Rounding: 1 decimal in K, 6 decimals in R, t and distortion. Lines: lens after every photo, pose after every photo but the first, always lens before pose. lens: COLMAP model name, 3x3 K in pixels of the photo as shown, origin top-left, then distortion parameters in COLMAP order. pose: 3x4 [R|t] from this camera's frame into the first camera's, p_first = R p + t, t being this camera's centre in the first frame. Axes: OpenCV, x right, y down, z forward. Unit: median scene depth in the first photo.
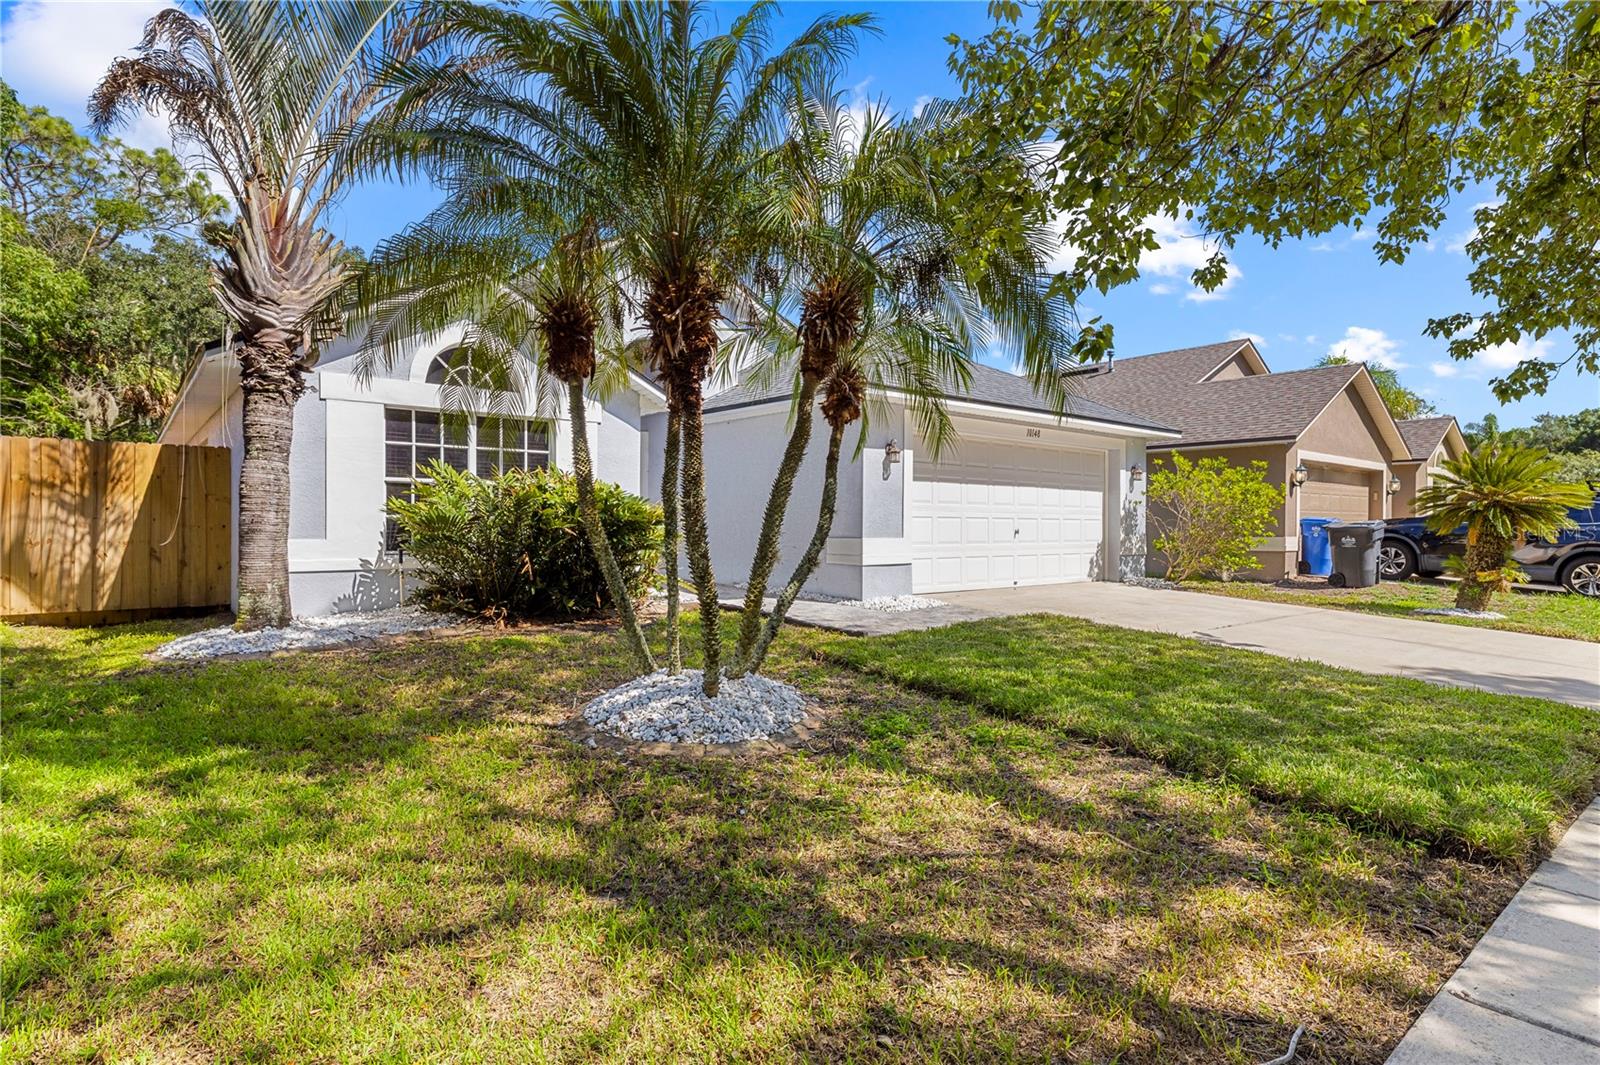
lens RADIAL K [[821.2, 0, 800.0], [0, 821.2, 532.5], [0, 0, 1]] dist [-0.001353, -0.000068]
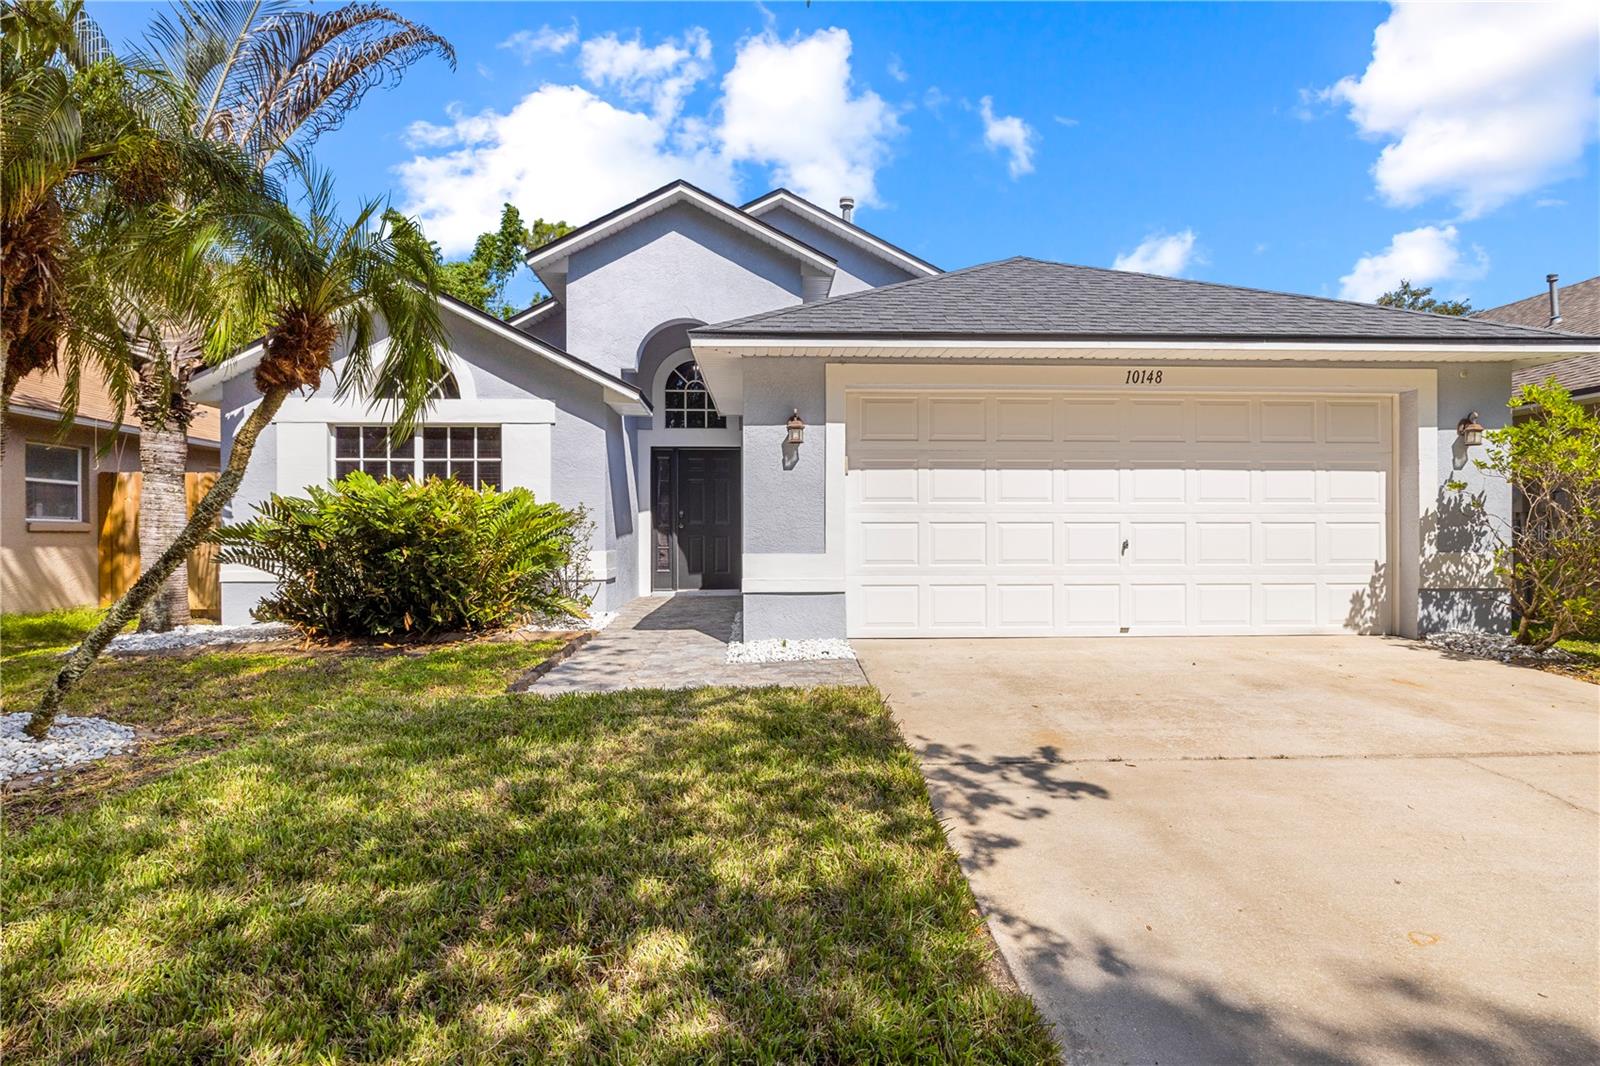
lens RADIAL K [[853.4, 0, 803.0], [0, 853.4, 537.4], [0, 0, 1]] dist [-0.002381, -0.000216]
pose [[0.798658, -0.008311, -0.601727, 0.573605], [-0.000228, 0.999900, -0.014115, 0.003431], [0.601785, 0.011410, 0.798577, 0.460068]]
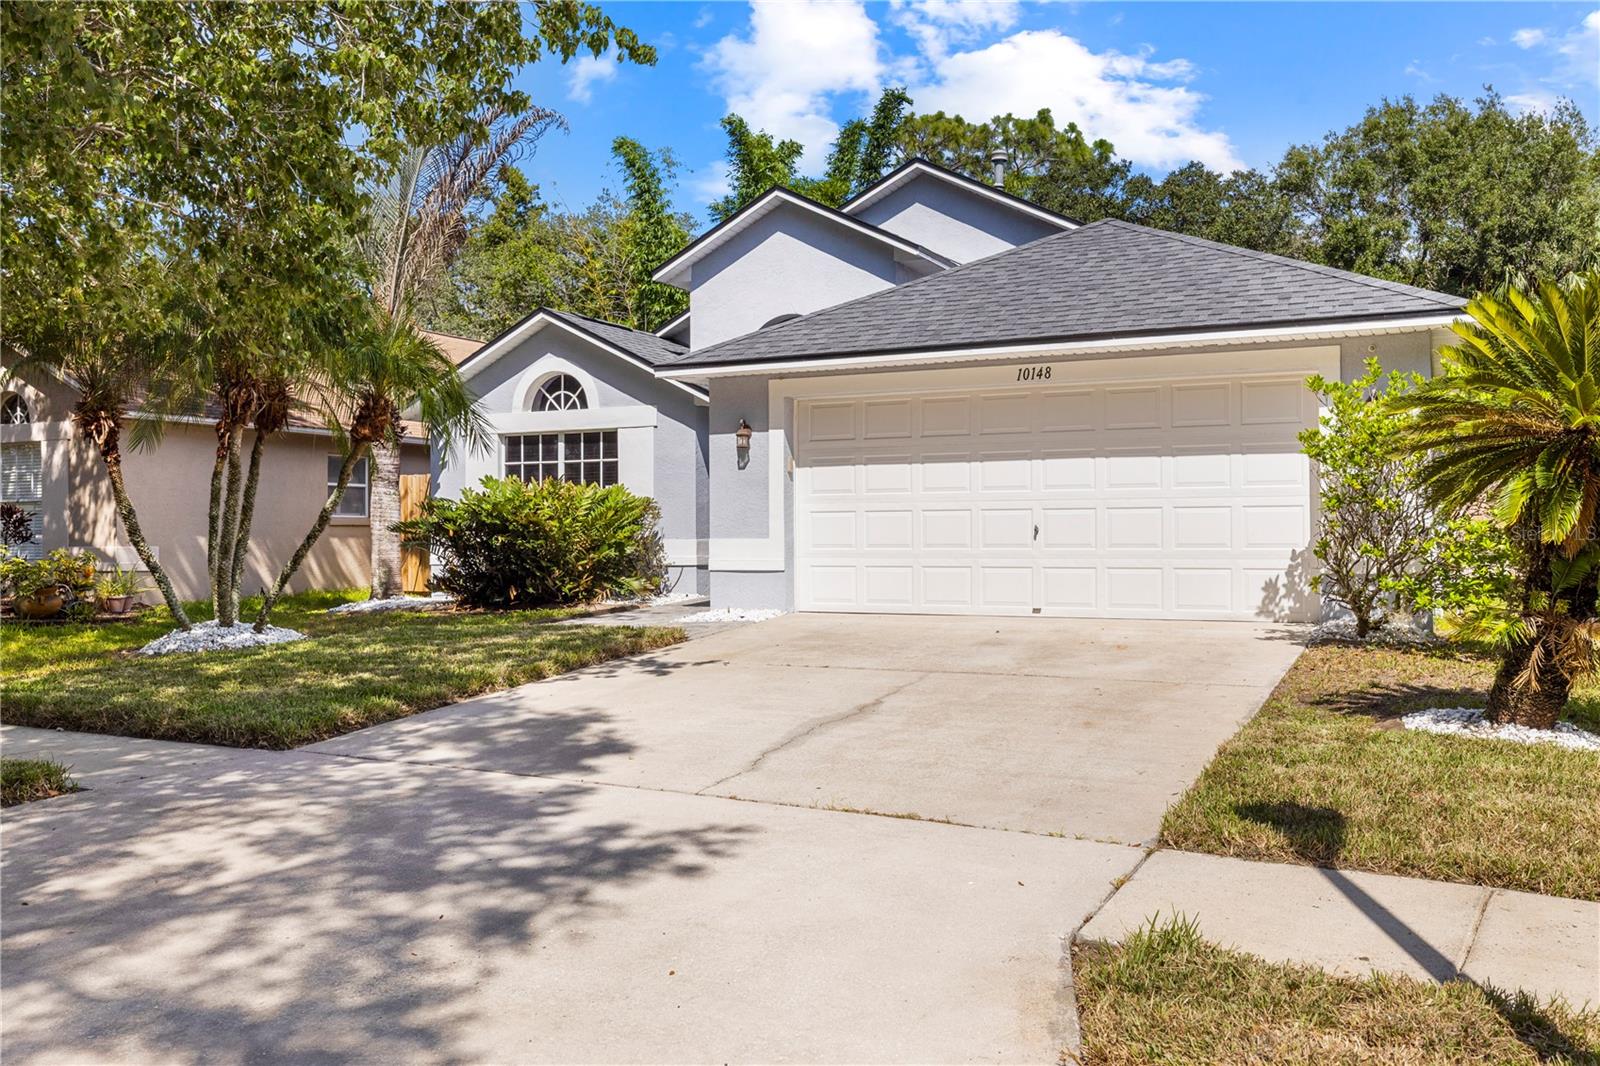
lens RADIAL K [[1361.6, 0, 800.0], [0, 1361.6, 533.0], [0, 0, 1]] dist [-0.006914, -0.001954]
pose [[0.419456, -0.010168, -0.907719, 1.457292], [-0.002074, 0.999924, -0.012159, 0.018643], [0.907773, 0.006983, 0.419403, 0.500150]]
